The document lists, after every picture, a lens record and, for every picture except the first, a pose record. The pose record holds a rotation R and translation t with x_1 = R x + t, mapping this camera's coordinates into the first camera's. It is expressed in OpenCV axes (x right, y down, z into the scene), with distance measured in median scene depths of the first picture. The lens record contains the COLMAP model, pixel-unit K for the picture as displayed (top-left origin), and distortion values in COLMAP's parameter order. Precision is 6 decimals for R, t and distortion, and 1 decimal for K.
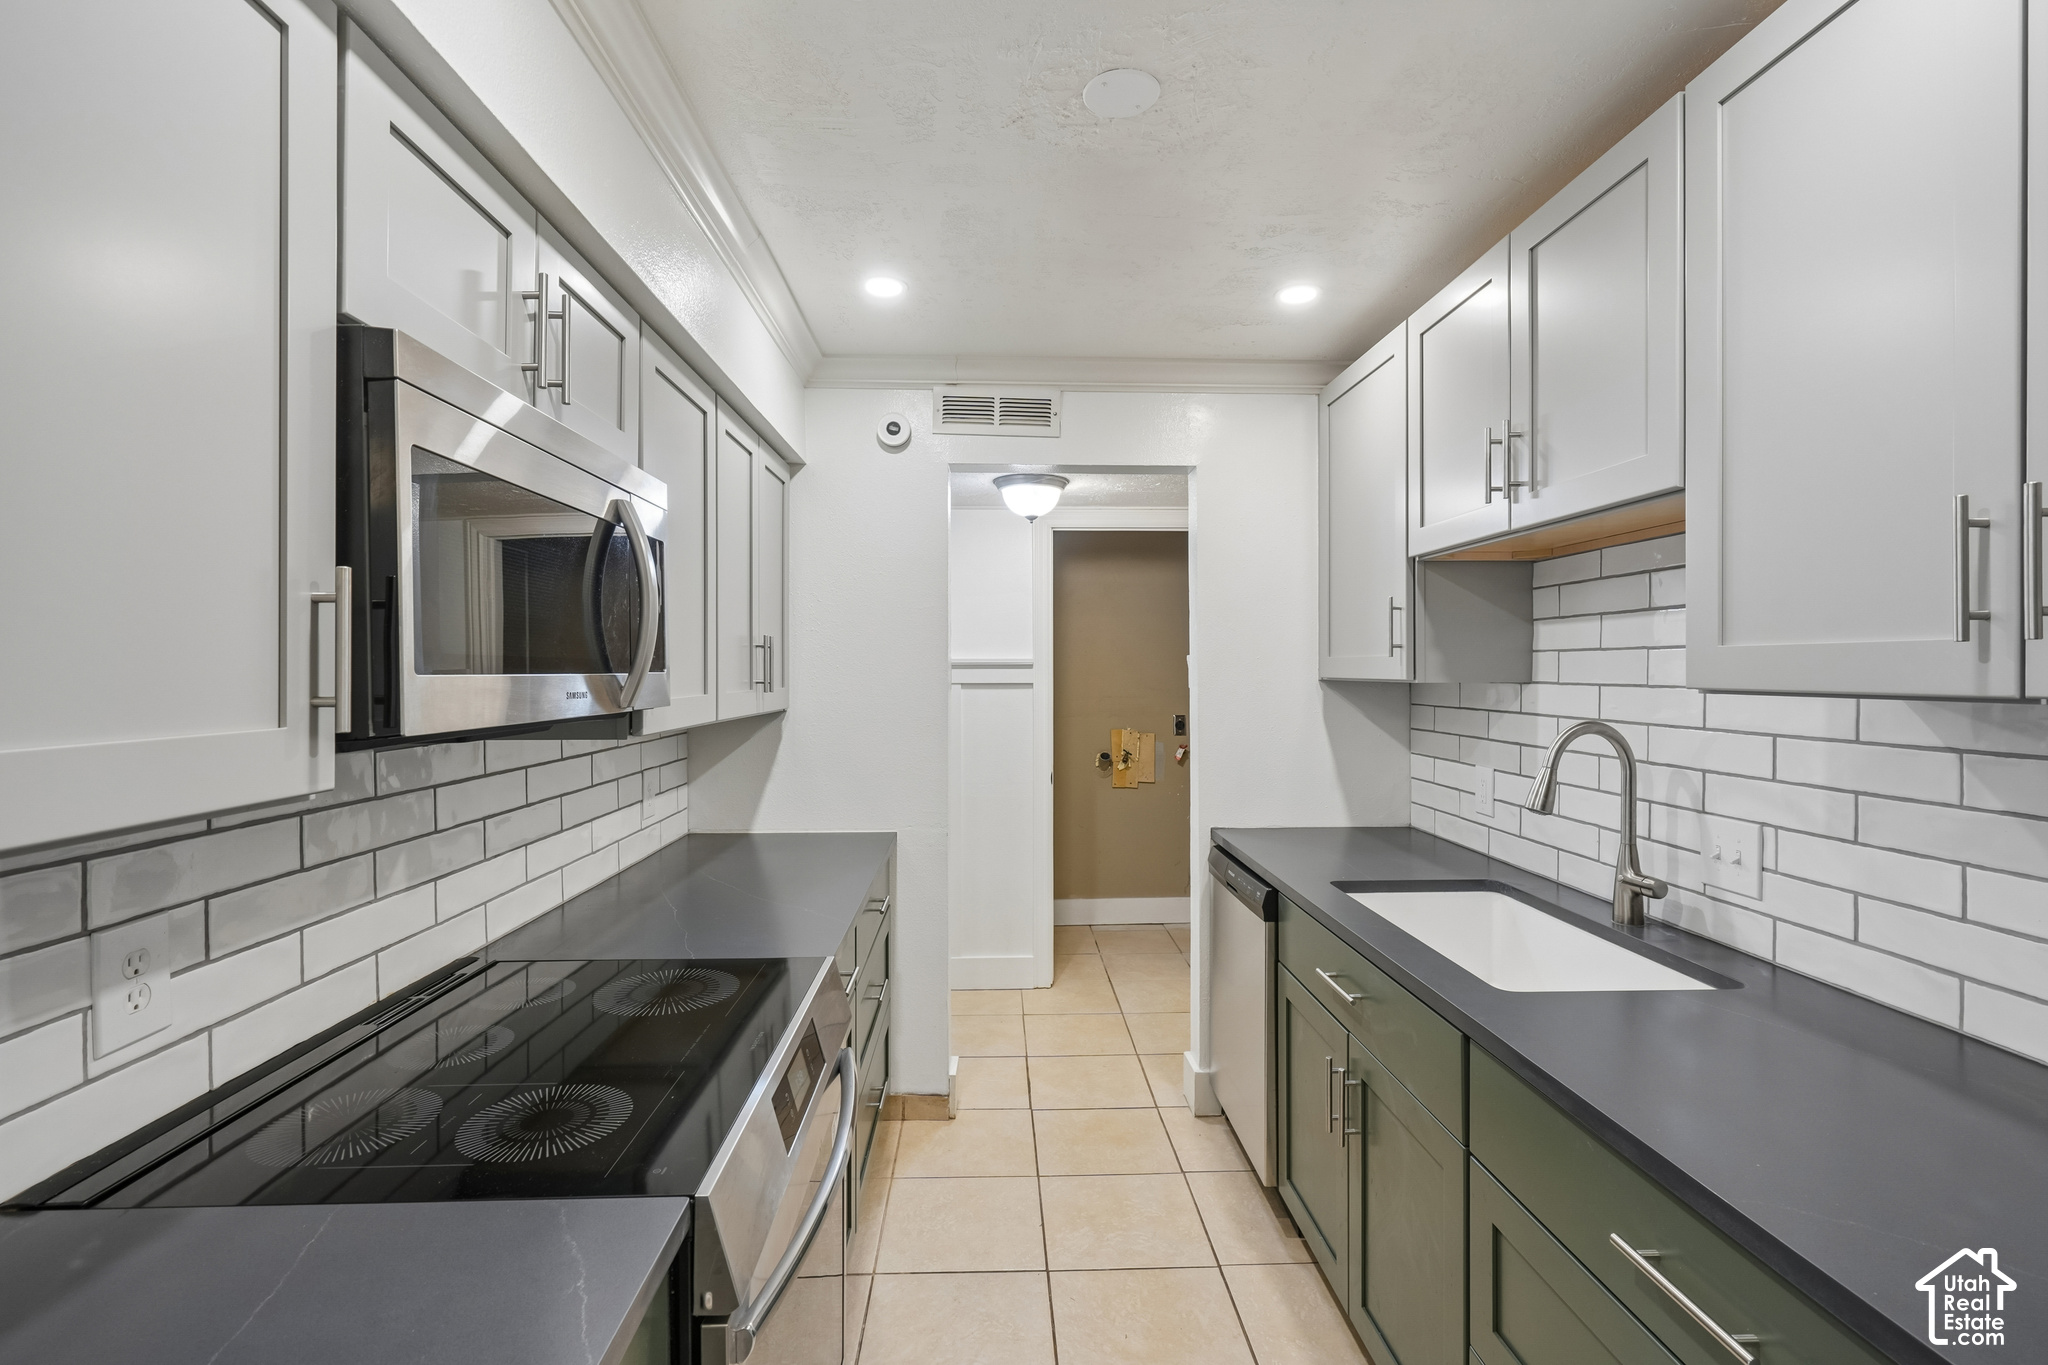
lens RADIAL K [[926.9, 0, 1022.3], [0, 926.9, 672.8], [0, 0, 1]] dist [-0.000133, 0.000736]
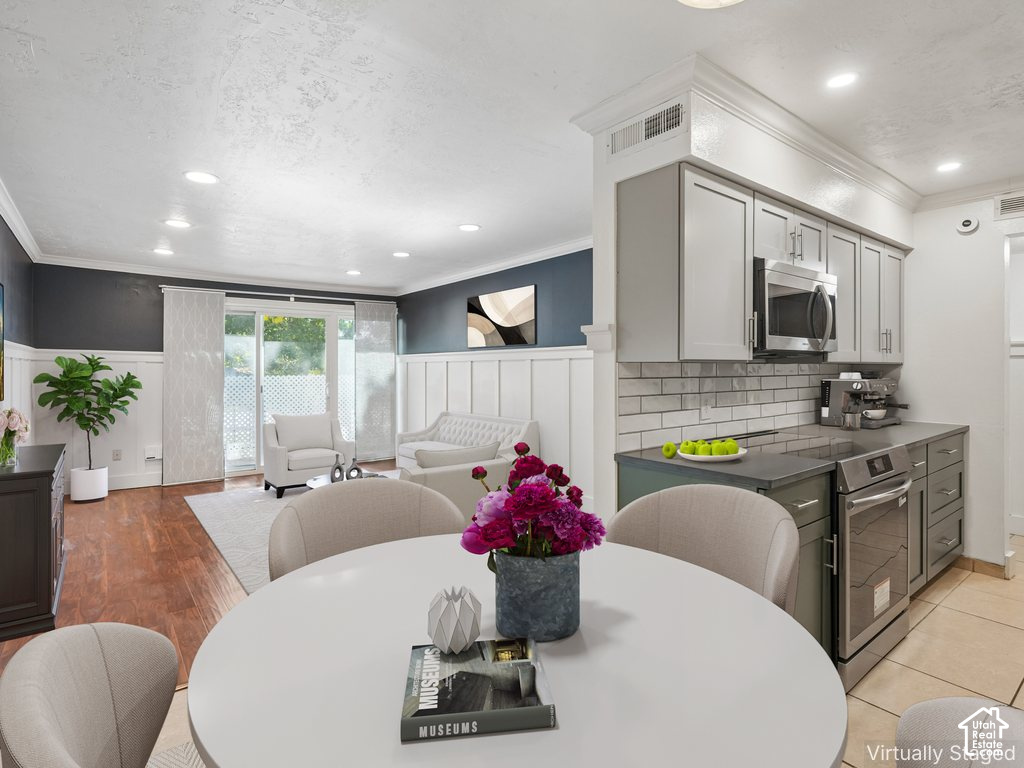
lens RADIAL K [[524.4, 0, 510.9], [0, 524.4, 364.0], [0, 0, 1]] dist [0.000931, -0.000467]
pose [[0.581794, -0.000145, -0.813336, 0.236854], [-0.004129, 0.999987, -0.003131, 0.054469], [0.813326, 0.005180, 0.581785, -0.518502]]
